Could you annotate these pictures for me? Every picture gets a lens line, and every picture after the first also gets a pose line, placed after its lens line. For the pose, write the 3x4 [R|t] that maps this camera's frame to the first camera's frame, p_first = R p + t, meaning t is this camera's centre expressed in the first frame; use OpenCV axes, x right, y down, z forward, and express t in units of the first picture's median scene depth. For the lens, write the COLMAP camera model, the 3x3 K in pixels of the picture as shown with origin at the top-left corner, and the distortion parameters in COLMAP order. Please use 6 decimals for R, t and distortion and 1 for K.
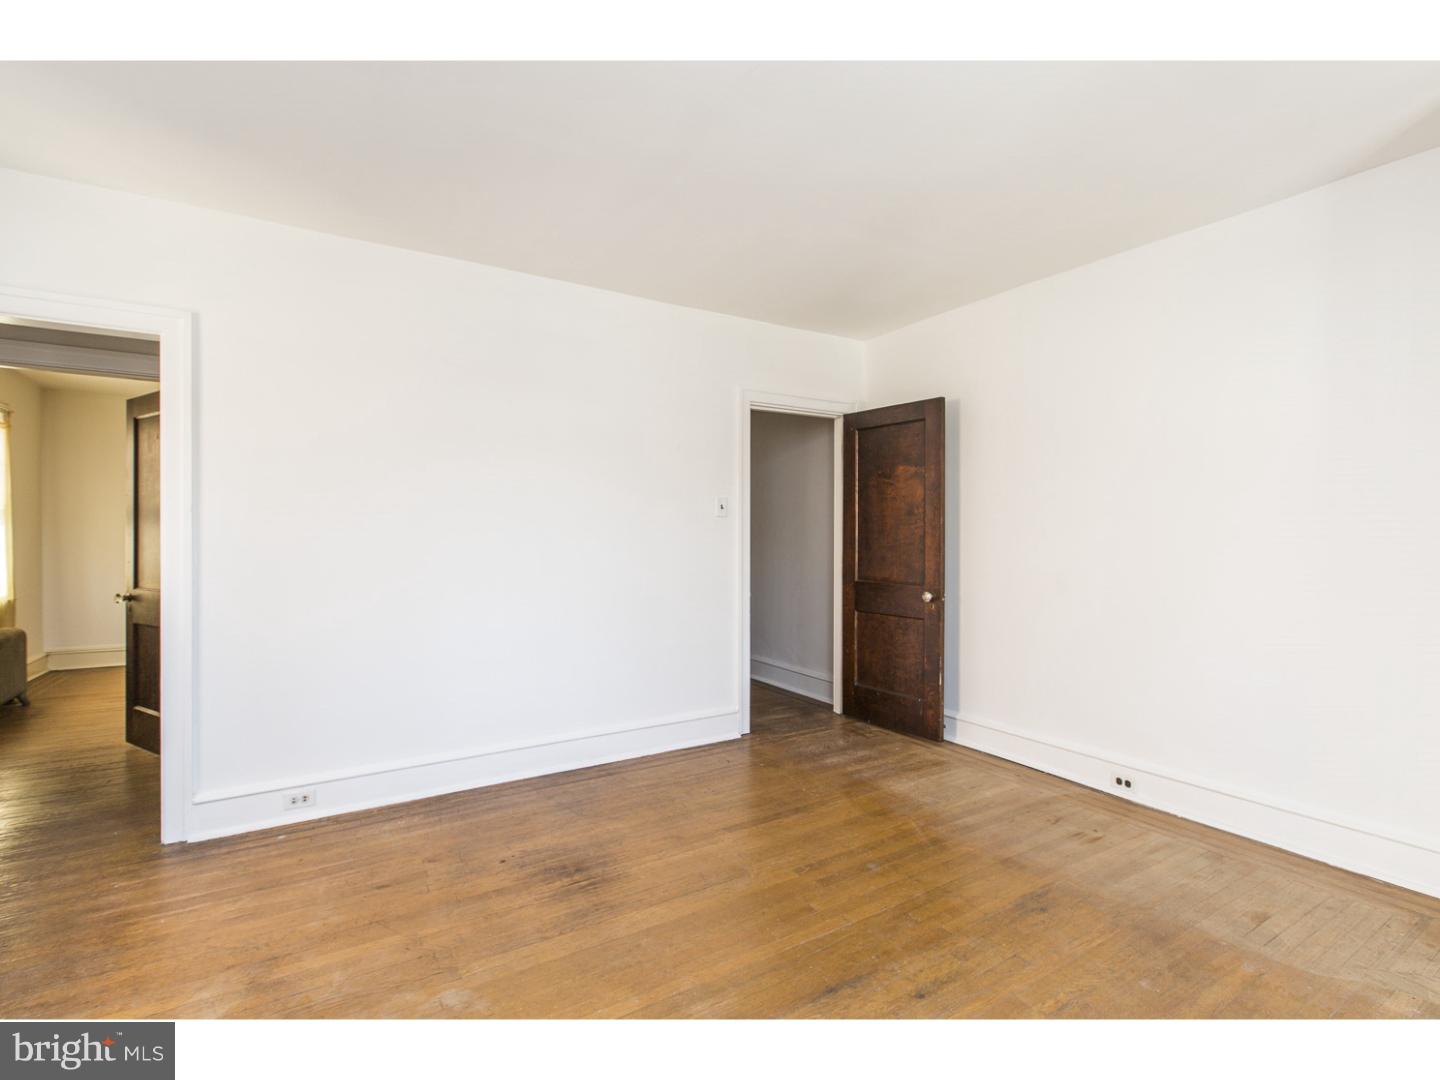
lens RADIAL K [[671.8, 0, 718.4], [0, 671.8, 535.8], [0, 0, 1]] dist [-0.009028, -0.001419]
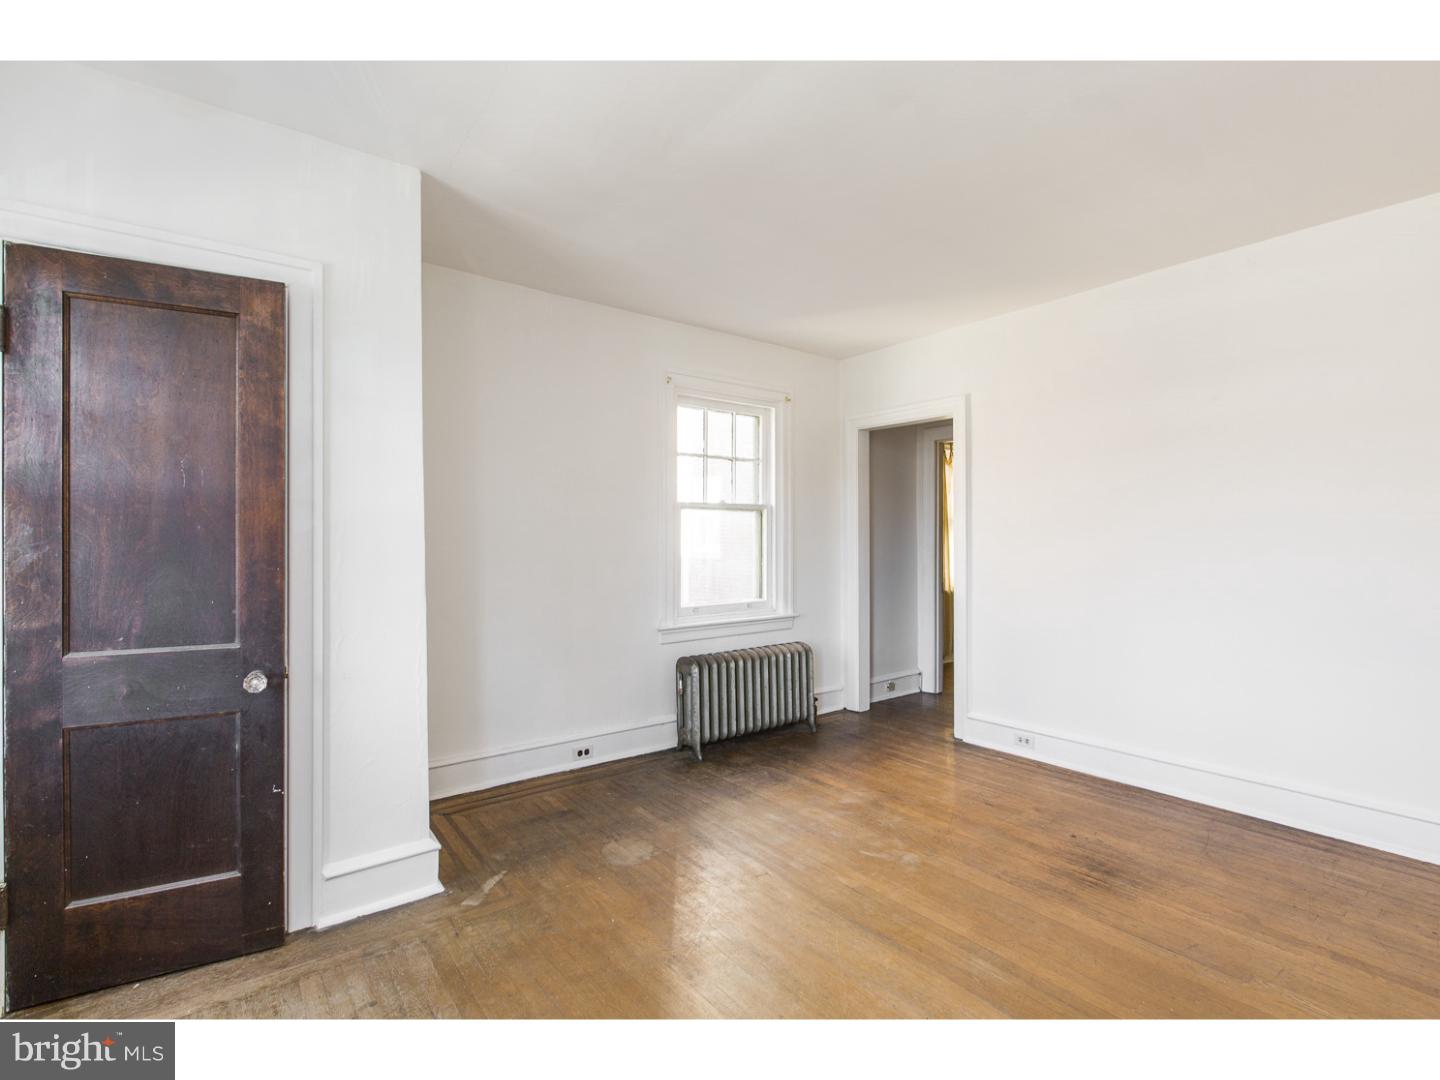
lens RADIAL K [[671.8, 0, 719.0], [0, 671.8, 537.9], [0, 0, 1]] dist [-0.009028, -0.001419]
pose [[0.094104, 0.000378, -0.995562, 0.664065], [0.002677, 0.999996, 0.000632, -0.009277], [0.995559, -0.002725, 0.094103, 0.285936]]
